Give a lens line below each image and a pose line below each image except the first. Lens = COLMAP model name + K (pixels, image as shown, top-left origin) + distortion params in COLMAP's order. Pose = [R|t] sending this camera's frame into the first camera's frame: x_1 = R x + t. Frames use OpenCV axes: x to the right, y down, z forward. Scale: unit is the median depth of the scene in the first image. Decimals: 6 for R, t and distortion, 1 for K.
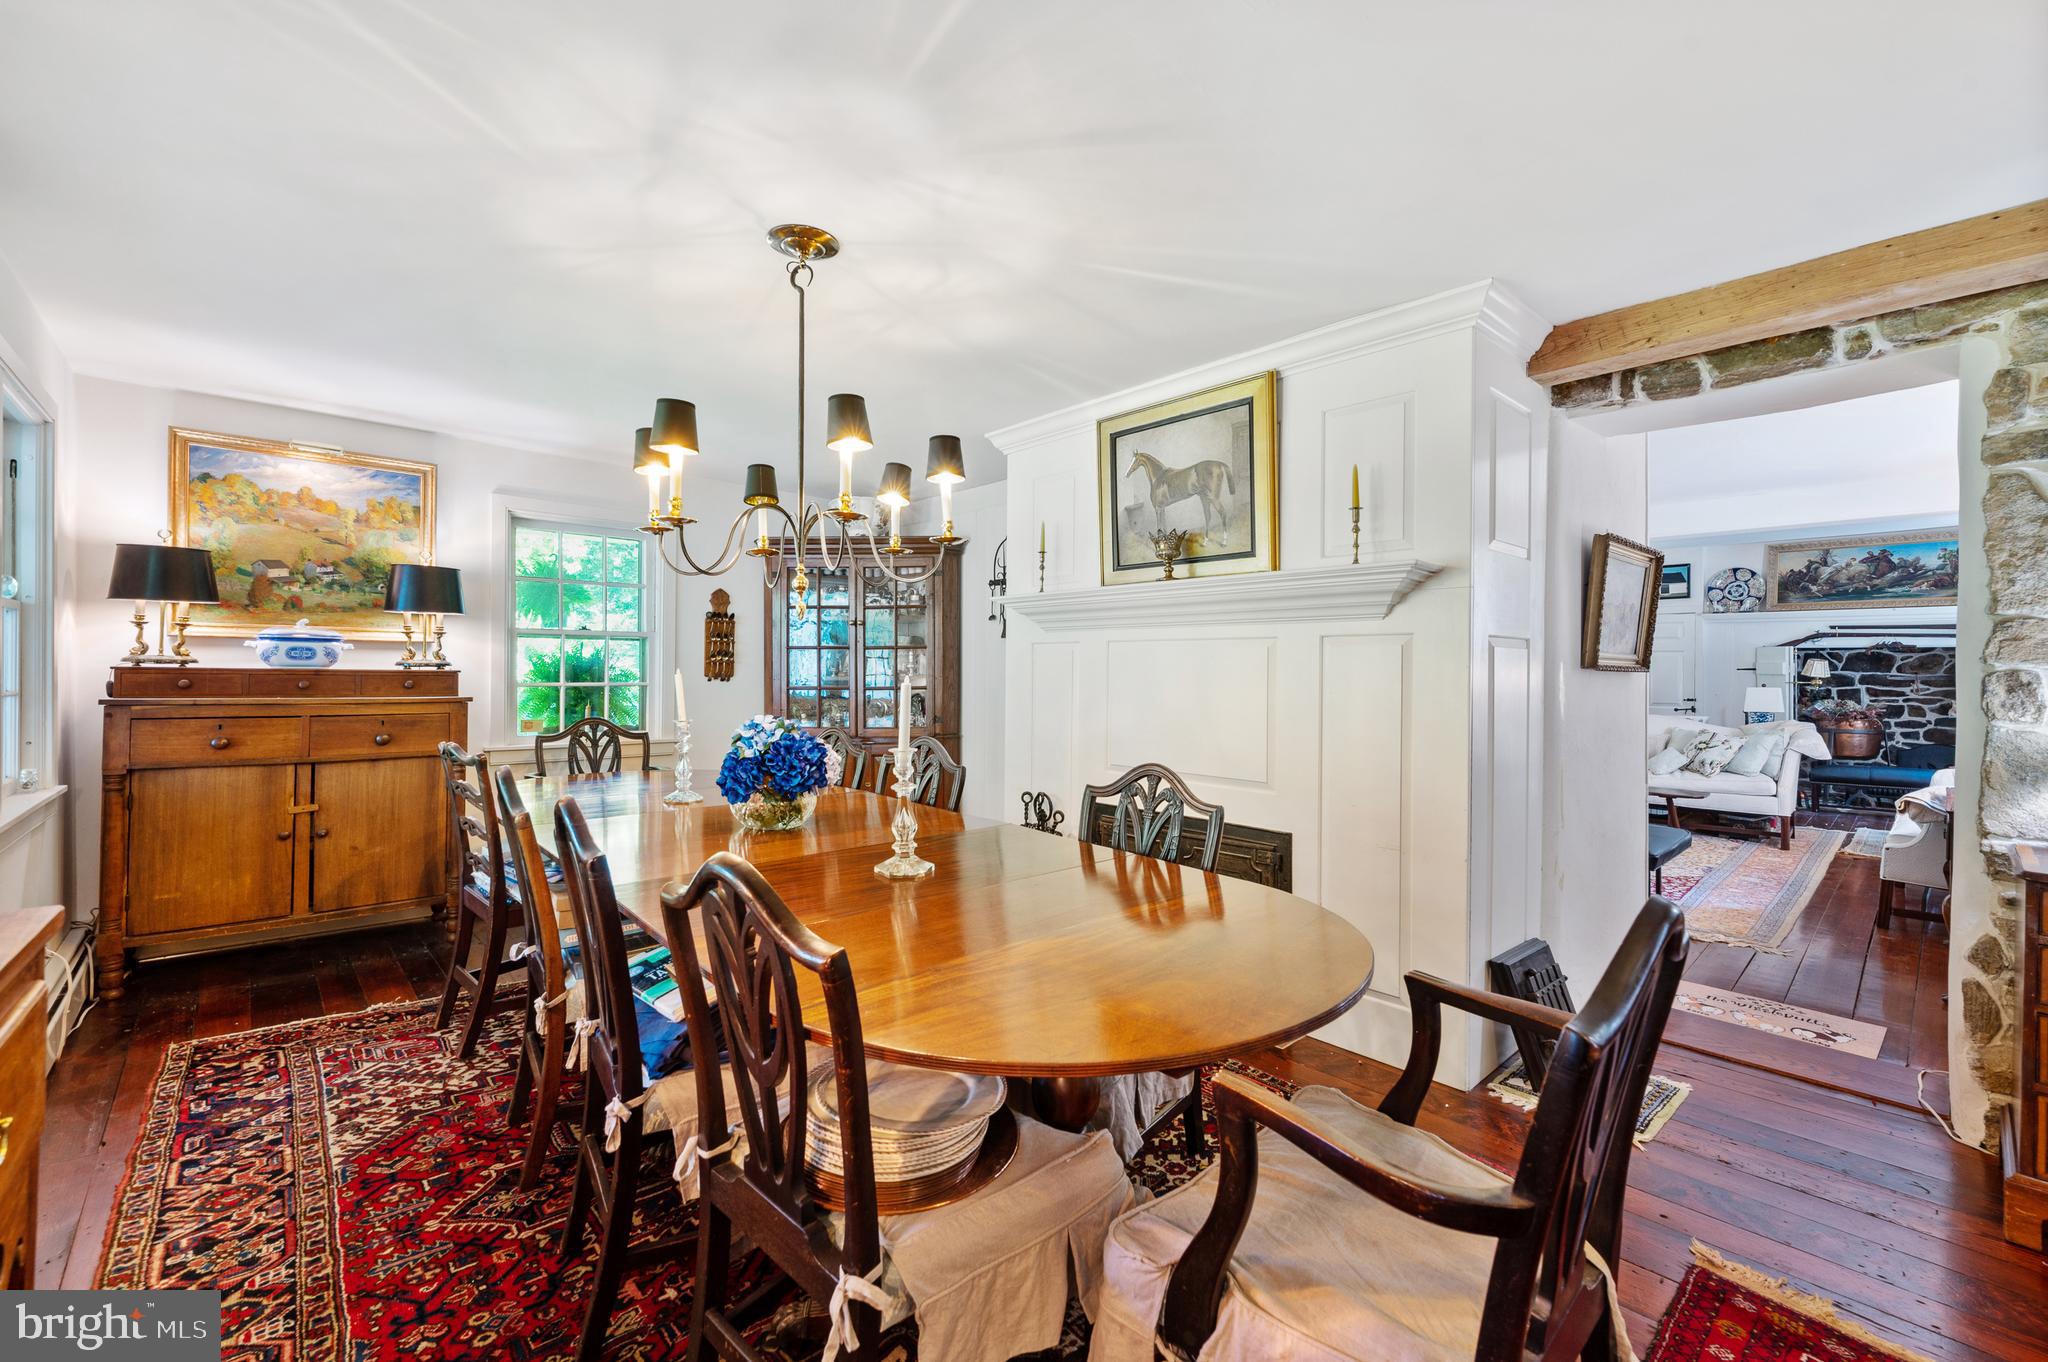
lens RADIAL K [[853.5, 0, 1026.6], [0, 853.5, 678.2], [0, 0, 1]] dist [0.001956, 0.000241]
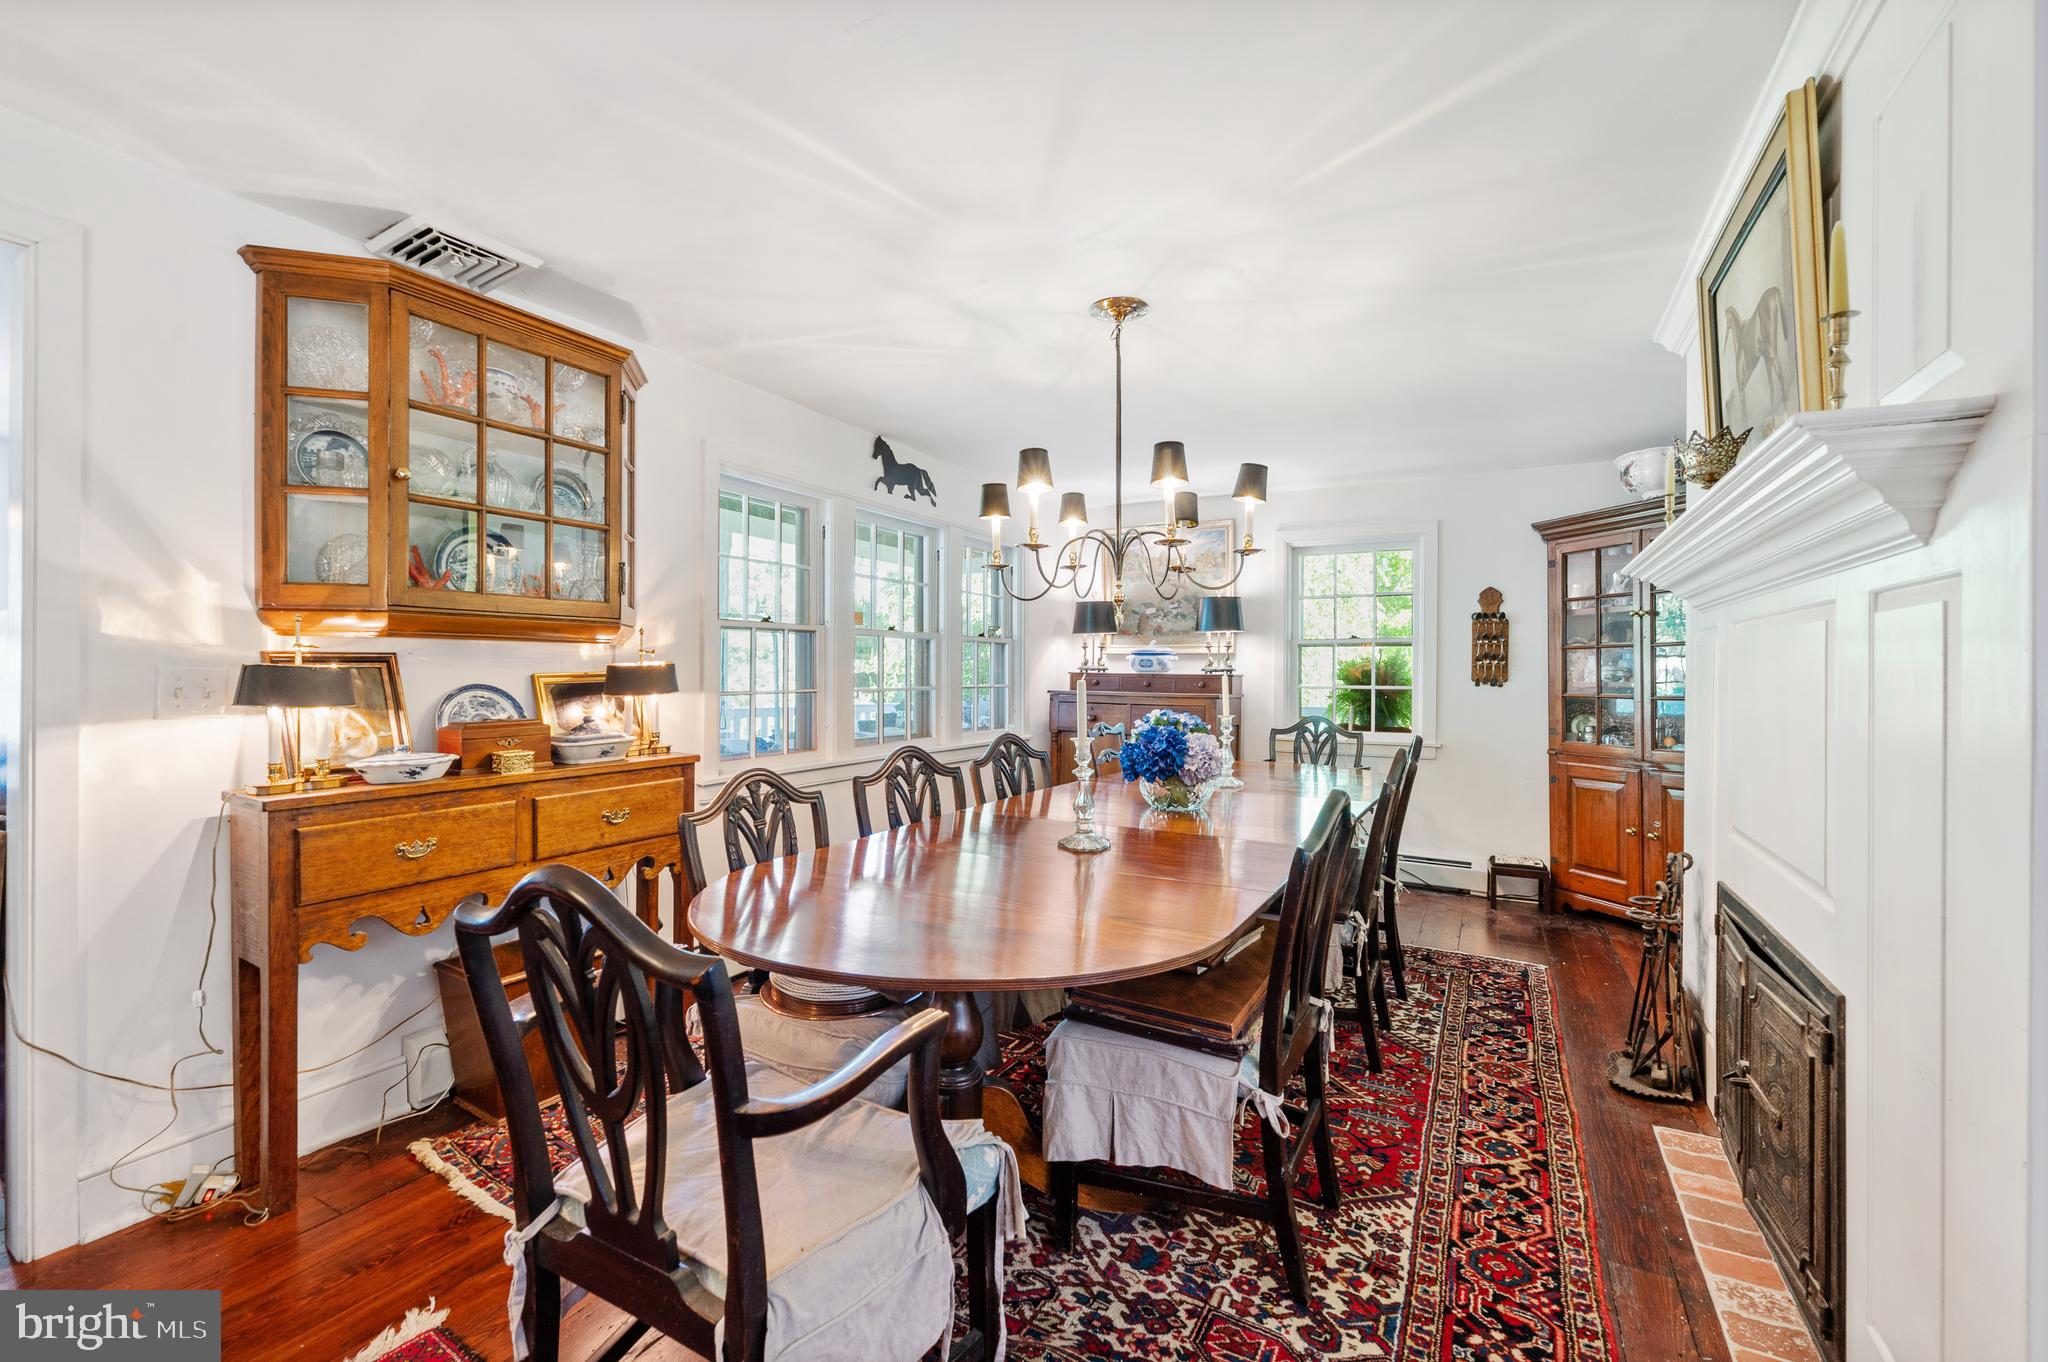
lens RADIAL K [[853.5, 0, 1024.7], [0, 853.5, 669.4], [0, 0, 1]] dist [0.001956, 0.000241]
pose [[0.320734, -0.009564, -0.947121, 0.469536], [-0.012763, 0.999815, -0.014418, 0.005692], [0.947083, 0.016713, 0.320552, 0.291099]]
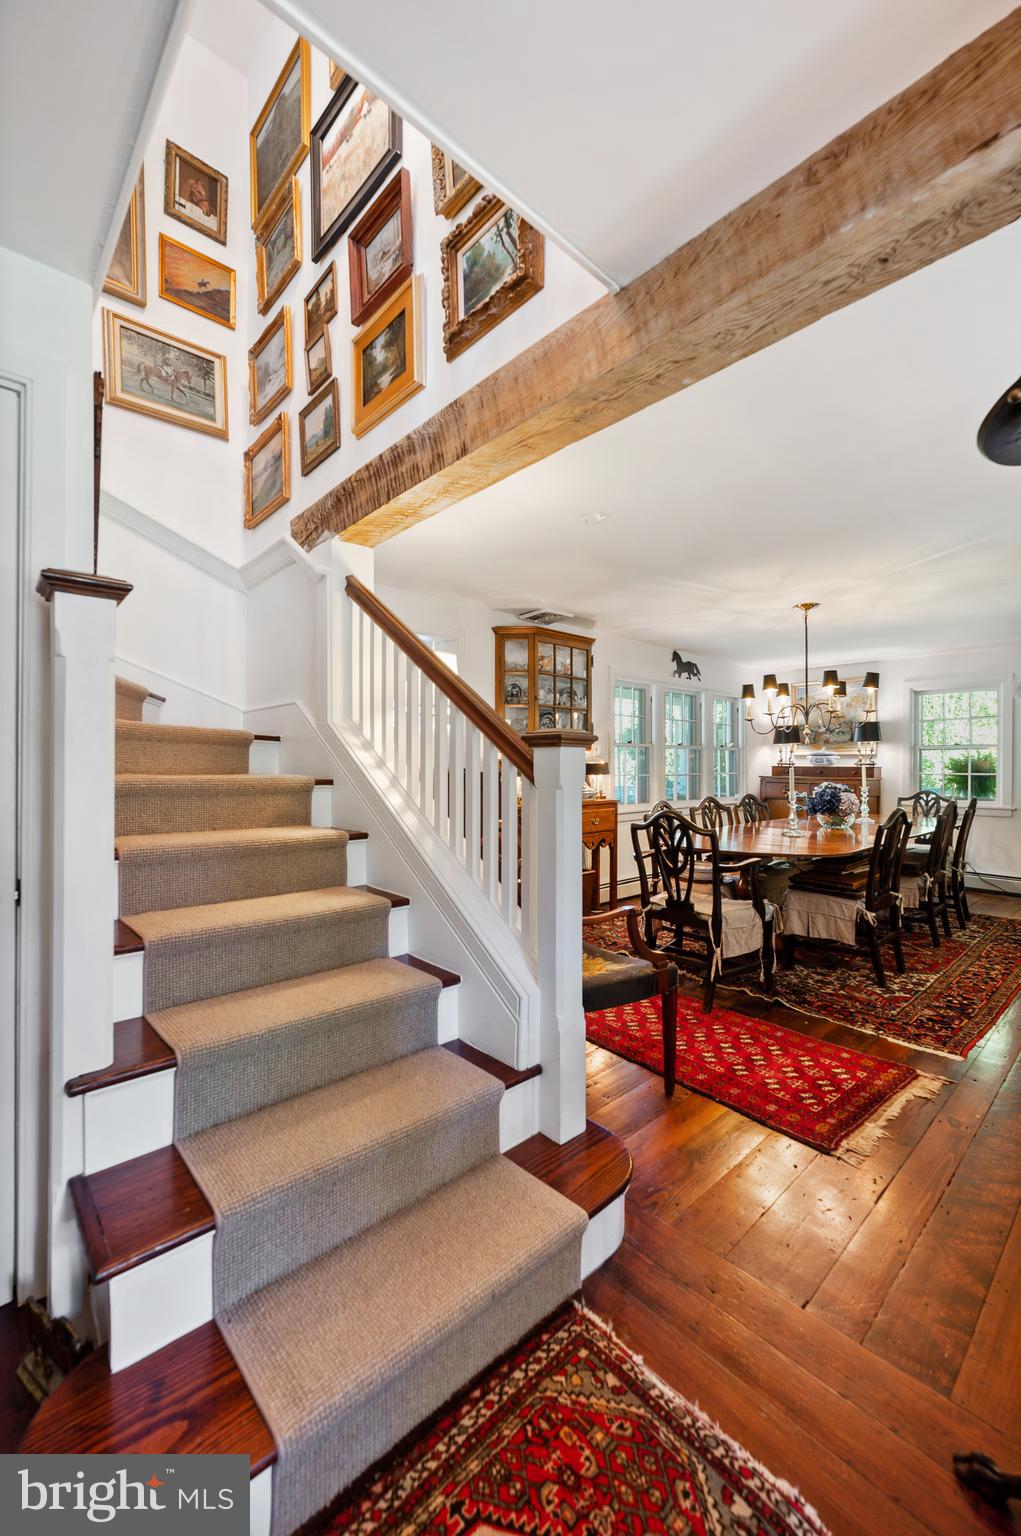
lens RADIAL K [[619.7, 0, 513.3], [0, 619.7, 765.6], [0, 0, 1]] dist [-0.002328, 0.000401]
pose [[0.011022, -0.009376, -0.999895, 0.972578], [-0.012156, 0.999881, -0.009510, 0.015295], [0.999865, 0.012260, 0.010907, 0.032259]]
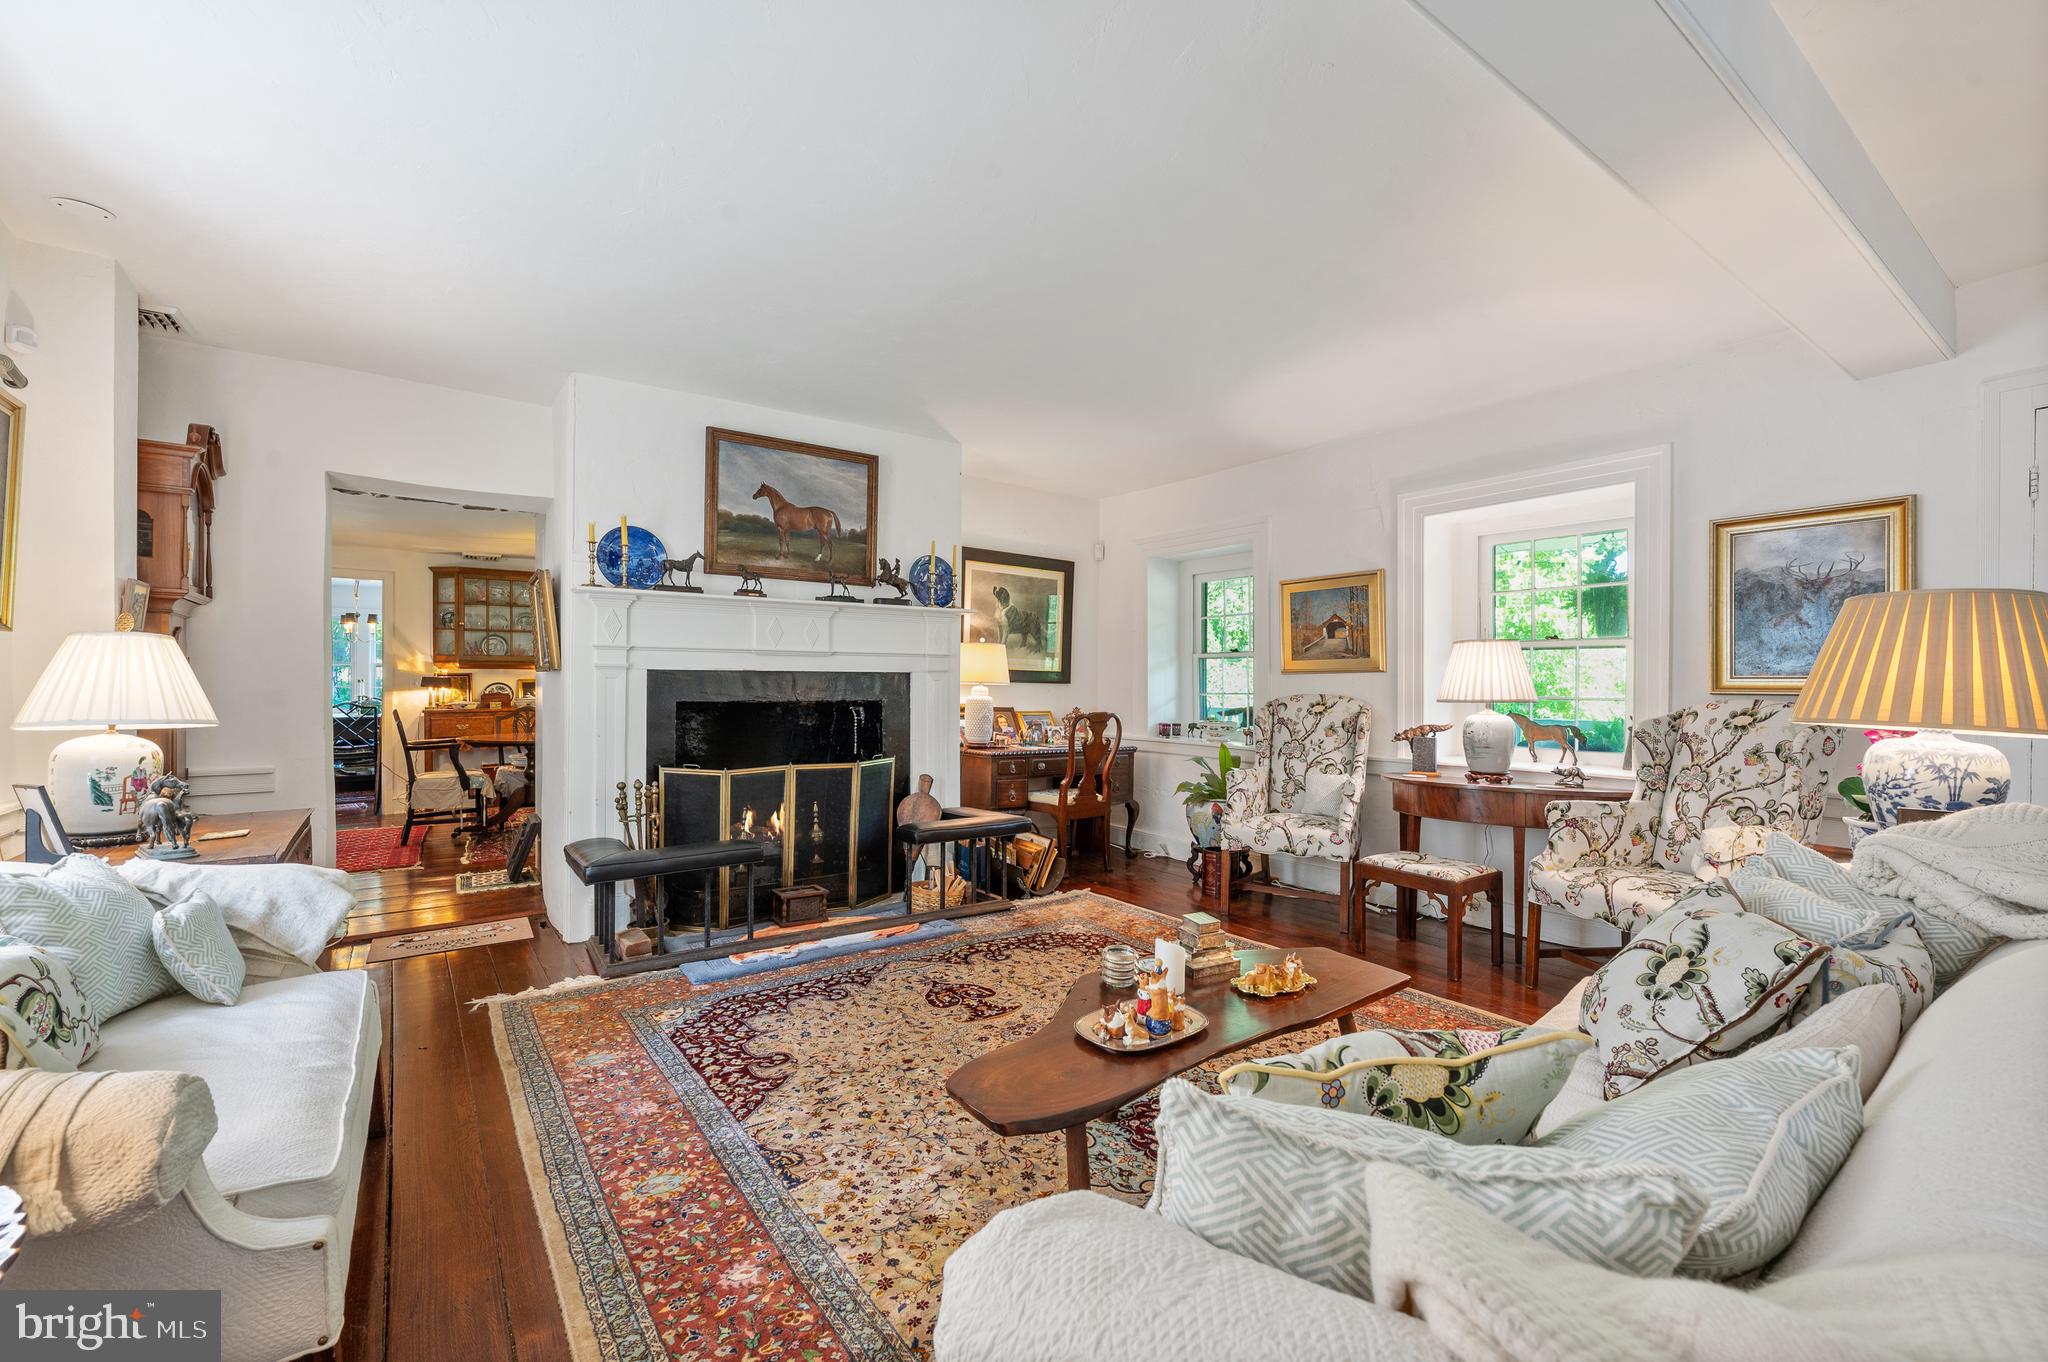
lens RADIAL K [[853.5, 0, 1019.9], [0, 853.5, 683.6], [0, 0, 1]] dist [0.001956, 0.000241]
pose [[-0.110069, -0.007692, -0.993894, 1.614937], [-0.012685, 0.999899, -0.006334, 0.012556], [0.993843, 0.011910, -0.110155, 1.560542]]
